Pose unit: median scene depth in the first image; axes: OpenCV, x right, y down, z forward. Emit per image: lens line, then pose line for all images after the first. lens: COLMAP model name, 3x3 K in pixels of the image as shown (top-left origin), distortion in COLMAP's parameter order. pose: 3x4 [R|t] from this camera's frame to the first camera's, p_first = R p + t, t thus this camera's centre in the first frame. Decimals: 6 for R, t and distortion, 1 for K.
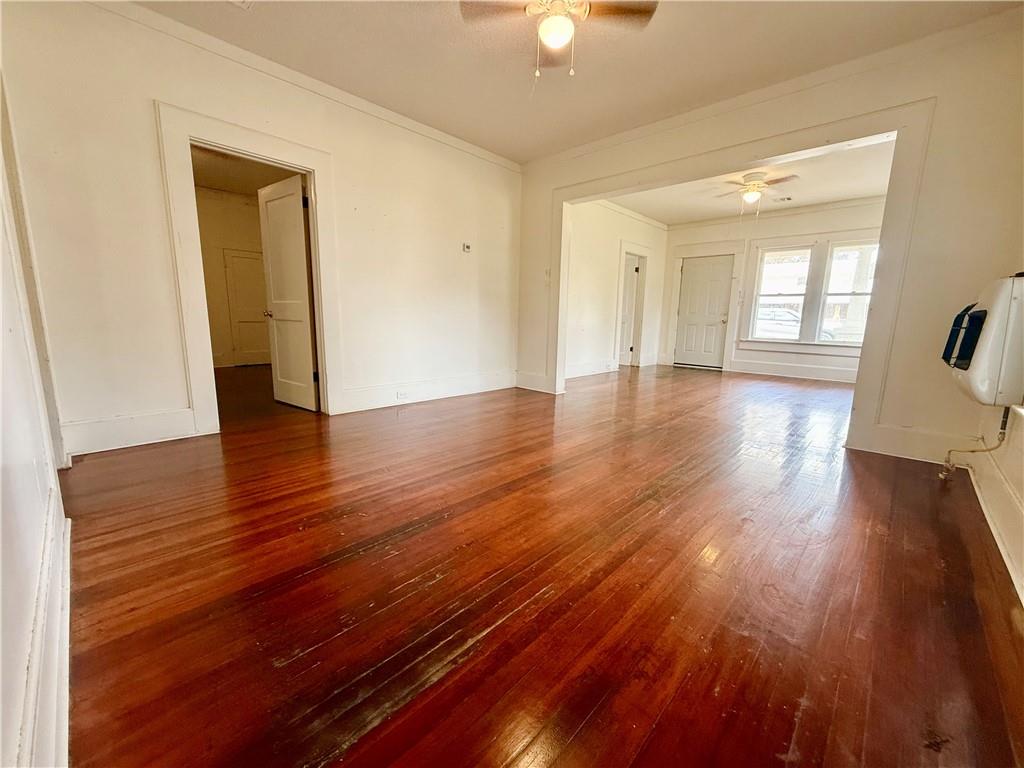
lens RADIAL K [[407.4, 0, 512.0], [0, 407.4, 384.0], [0, 0, 1]] dist [-0.001395, -0.000086]
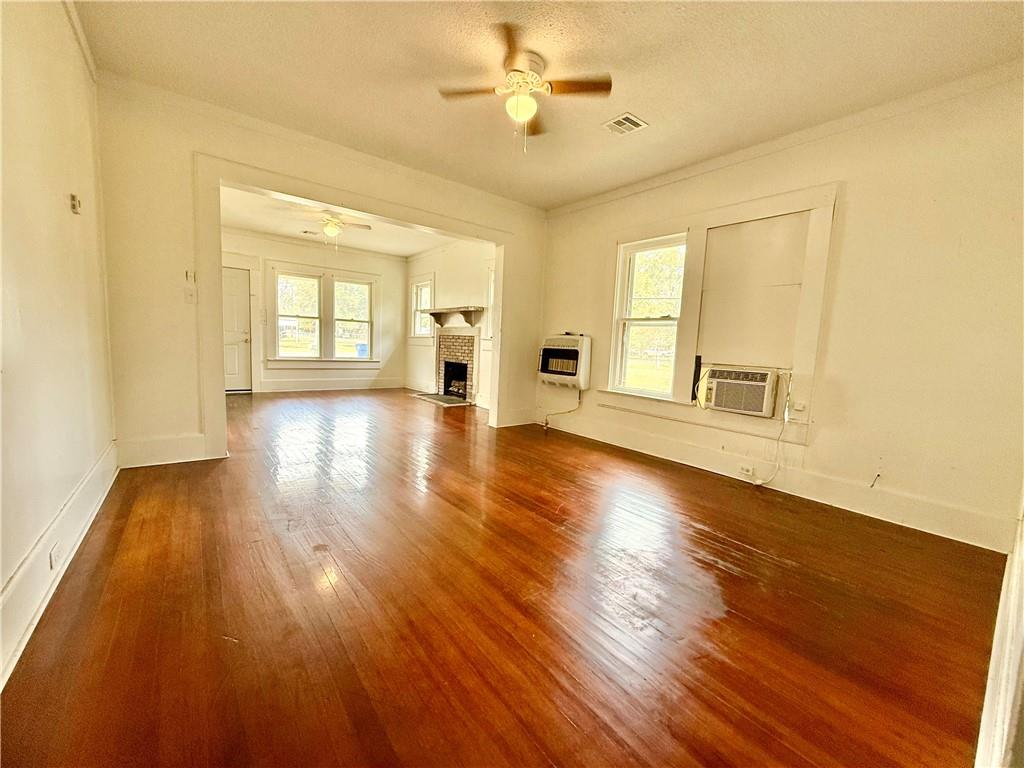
lens RADIAL K [[407.4, 0, 512.0], [0, 407.4, 384.0], [0, 0, 1]] dist [-0.001395, -0.000086]
pose [[0.150765, -0.109126, 0.982528, -0.332560], [0.124763, 0.988042, 0.090594, -0.069162], [-0.980665, 0.108925, 0.162577, 0.287860]]
